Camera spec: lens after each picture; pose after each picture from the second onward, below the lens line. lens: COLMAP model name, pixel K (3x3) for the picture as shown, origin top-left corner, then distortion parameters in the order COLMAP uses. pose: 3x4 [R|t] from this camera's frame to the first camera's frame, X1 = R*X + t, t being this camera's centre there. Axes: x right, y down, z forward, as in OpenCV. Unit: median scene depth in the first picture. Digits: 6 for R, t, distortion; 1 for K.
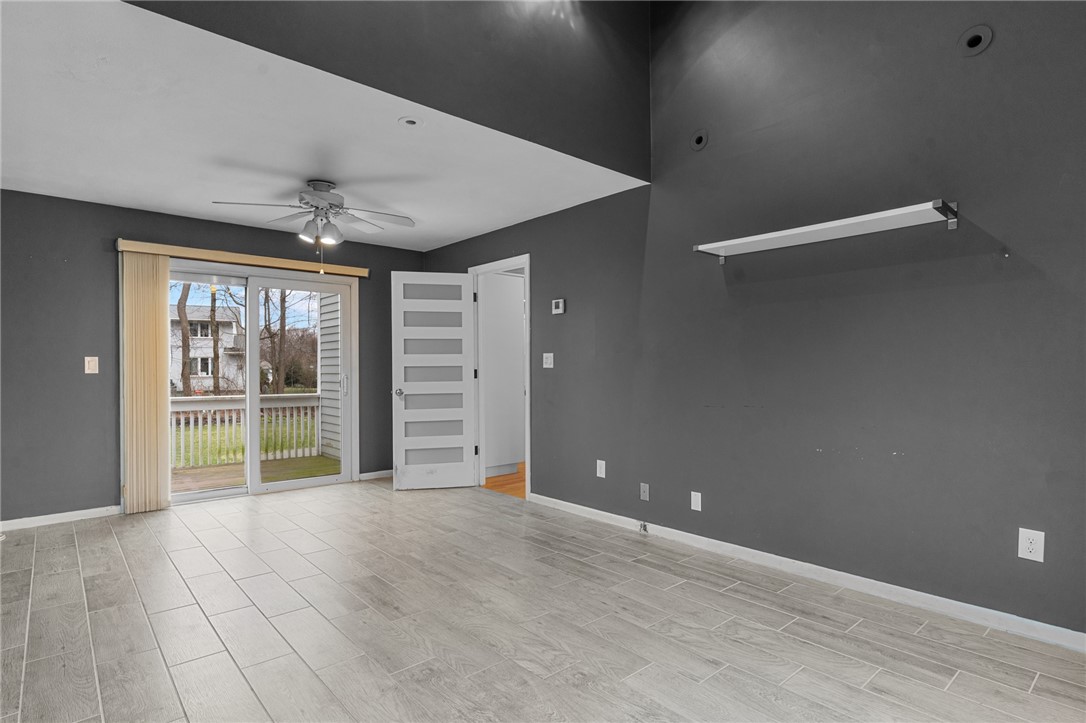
lens RADIAL K [[562.7, 0, 541.8], [0, 562.7, 374.0], [0, 0, 1]] dist [0.002111, -0.000255]
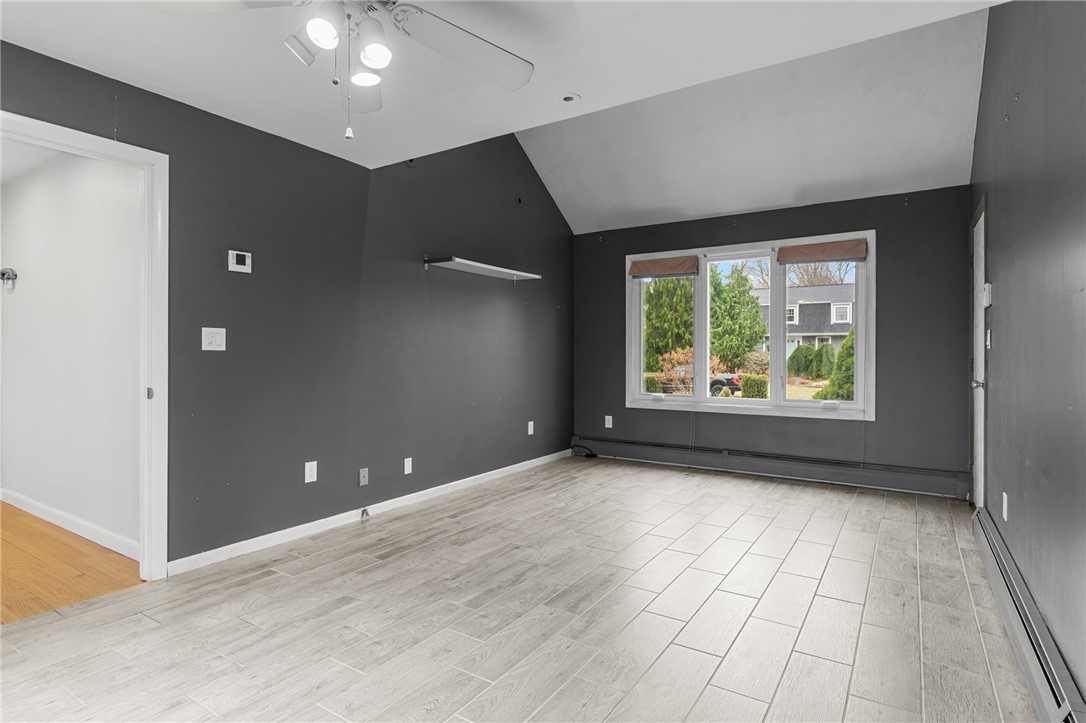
lens RADIAL K [[562.7, 0, 541.8], [0, 562.7, 374.0], [0, 0, 1]] dist [0.002111, -0.000255]
pose [[-0.268605, -0.033150, 0.962680, -0.879914], [0.007724, 0.999301, 0.036566, -0.005891], [-0.963220, 0.017257, -0.268161, 0.996157]]
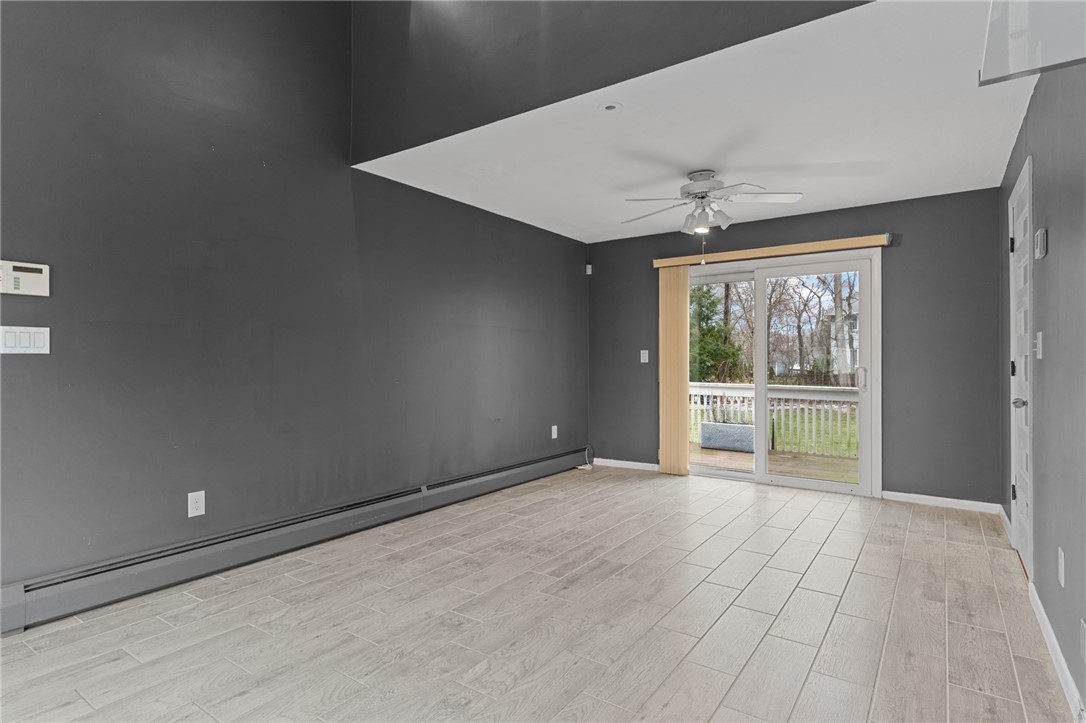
lens RADIAL K [[572.3, 0, 537.7], [0, 572.3, 362.8], [0, 0, 1]] dist [0.002154, -0.000435]
pose [[0.229940, 0.008643, -0.973166, 0.540360], [-0.010888, 0.999921, 0.006308, -0.007285], [0.973144, 0.009145, 0.230016, 0.494954]]
